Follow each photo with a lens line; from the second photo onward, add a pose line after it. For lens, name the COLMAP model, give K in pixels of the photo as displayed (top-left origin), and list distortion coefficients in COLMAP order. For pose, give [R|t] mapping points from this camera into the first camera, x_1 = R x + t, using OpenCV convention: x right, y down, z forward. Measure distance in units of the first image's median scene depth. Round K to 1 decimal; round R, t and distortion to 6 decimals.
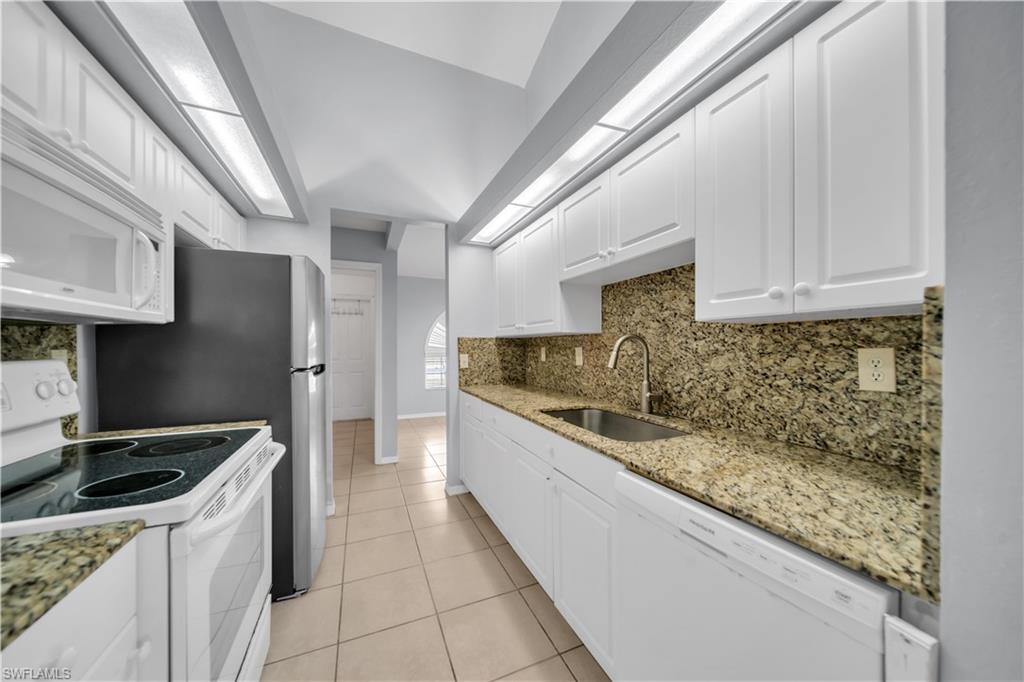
lens RADIAL K [[353.3, 0, 514.0], [0, 353.3, 344.0], [0, 0, 1]] dist [0.004479, -0.000176]
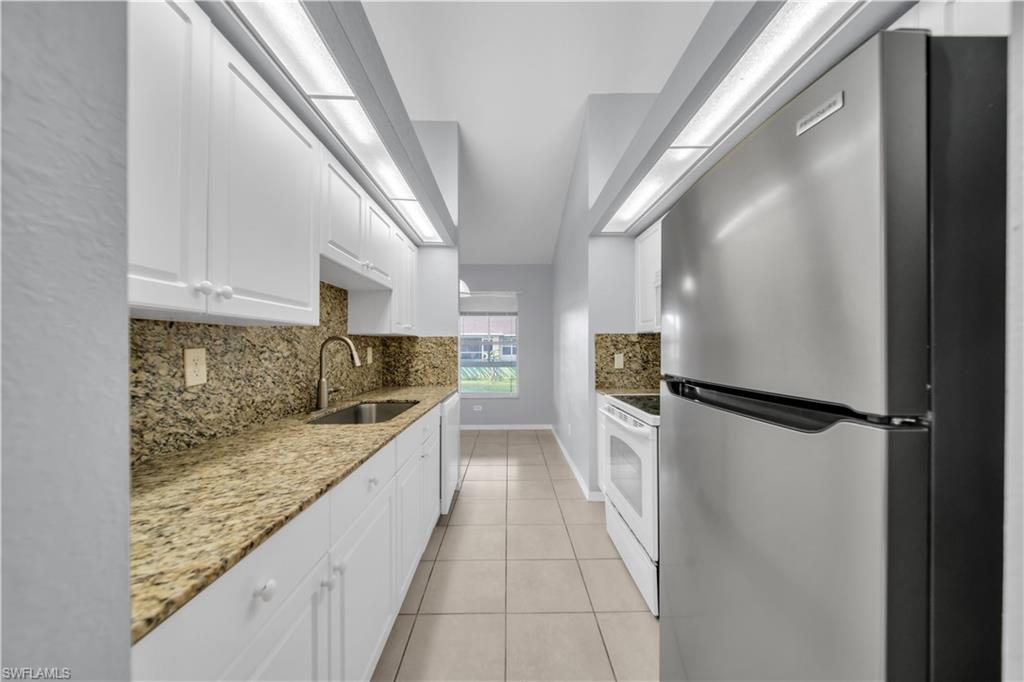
lens RADIAL K [[353.3, 0, 513.1], [0, 353.3, 345.6], [0, 0, 1]] dist [0.004479, -0.000176]
pose [[-0.922758, 0.008561, 0.385284, -0.493113], [0.005193, 0.999939, -0.009781, 0.014197], [-0.385344, -0.007024, -0.922746, 1.508563]]
